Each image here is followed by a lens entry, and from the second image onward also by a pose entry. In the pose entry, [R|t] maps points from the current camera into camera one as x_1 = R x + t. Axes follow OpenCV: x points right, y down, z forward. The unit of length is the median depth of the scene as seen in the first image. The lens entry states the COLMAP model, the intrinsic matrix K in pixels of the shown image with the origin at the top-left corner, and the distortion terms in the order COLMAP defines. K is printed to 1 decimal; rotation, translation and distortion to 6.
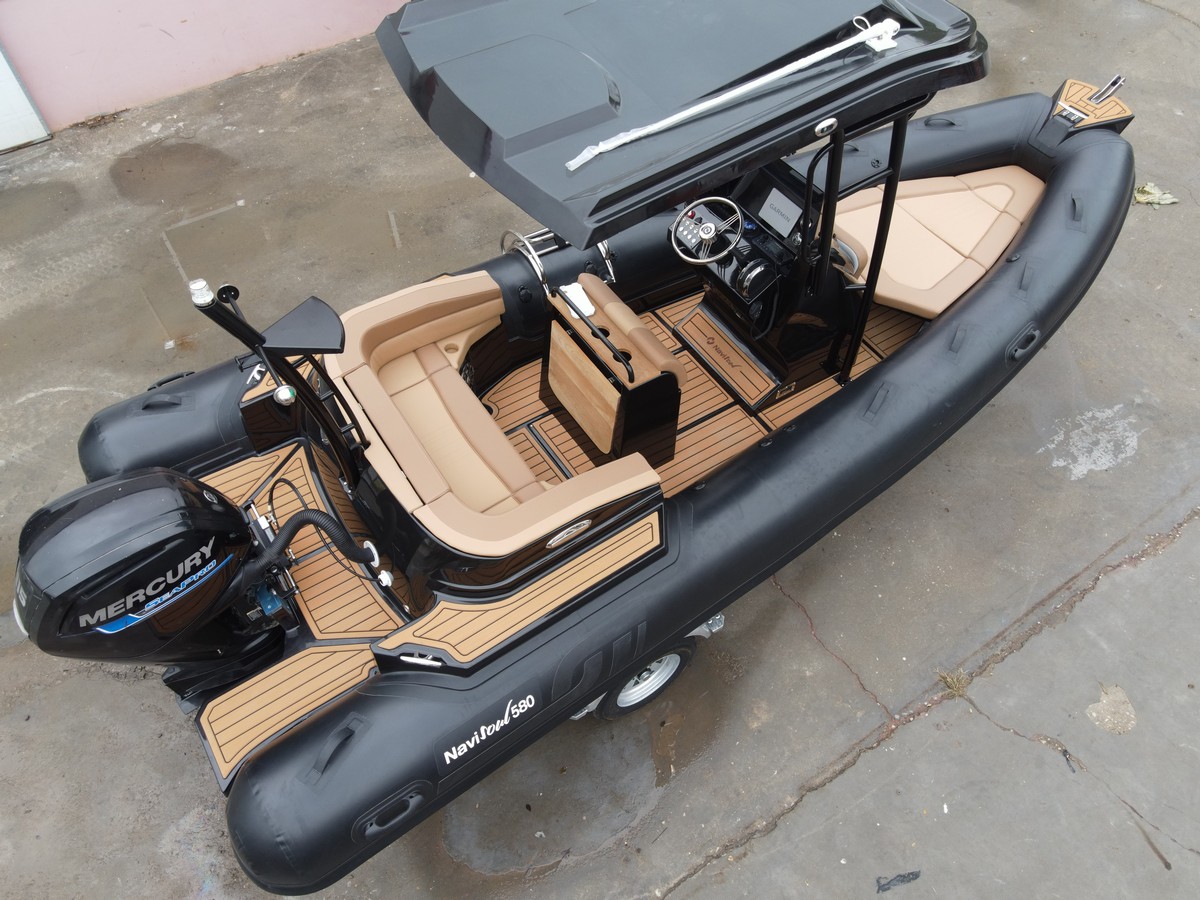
lens RADIAL K [[883.0, 0, 600.0], [0, 883.0, 450.0], [0, 0, 1]] dist [0.010513, 0.012530]
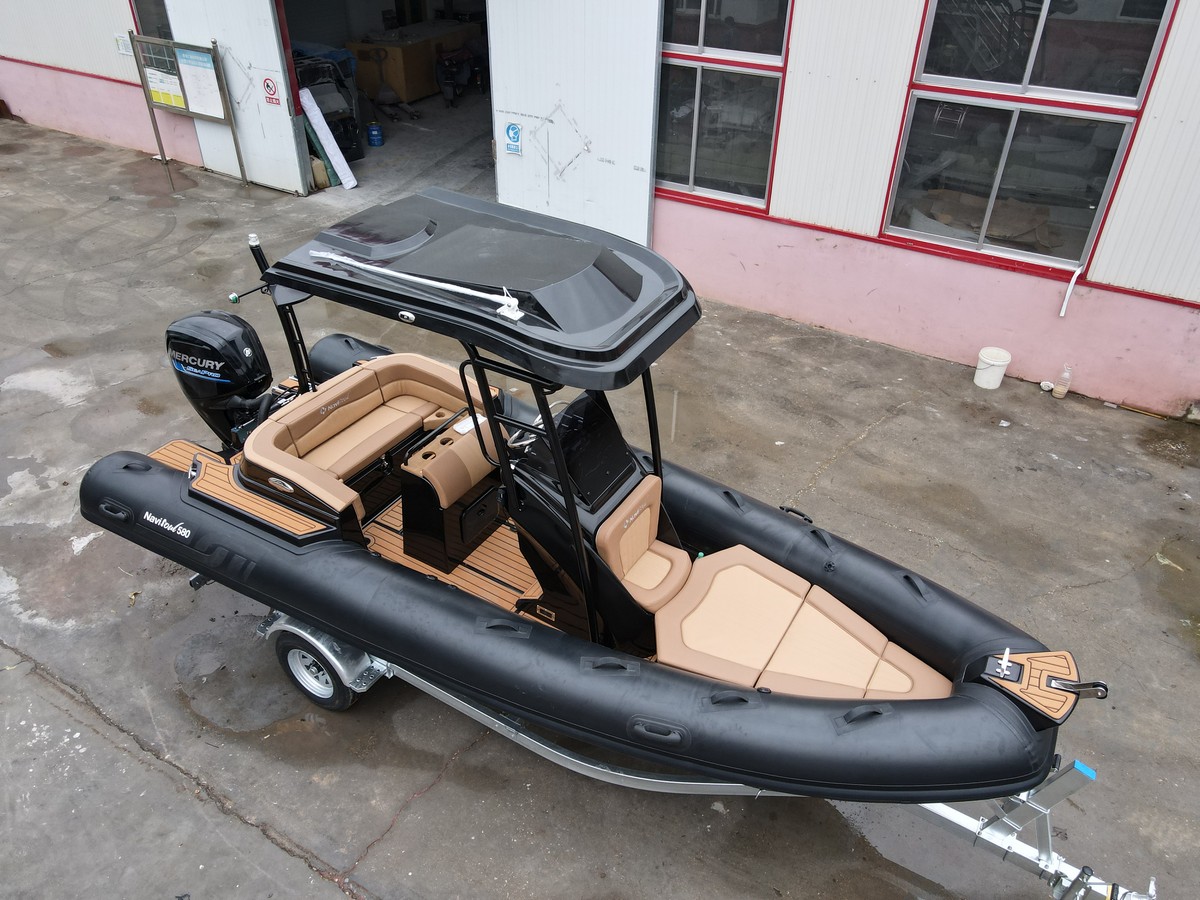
lens RADIAL K [[883.0, 0, 600.0], [0, 883.0, 450.0], [0, 0, 1]] dist [0.010513, 0.012530]
pose [[0.431838, 0.524286, -0.733921, 1.025248], [-0.731104, 0.679998, 0.055585, -0.343662], [0.528207, 0.512569, 0.676957, 0.192142]]
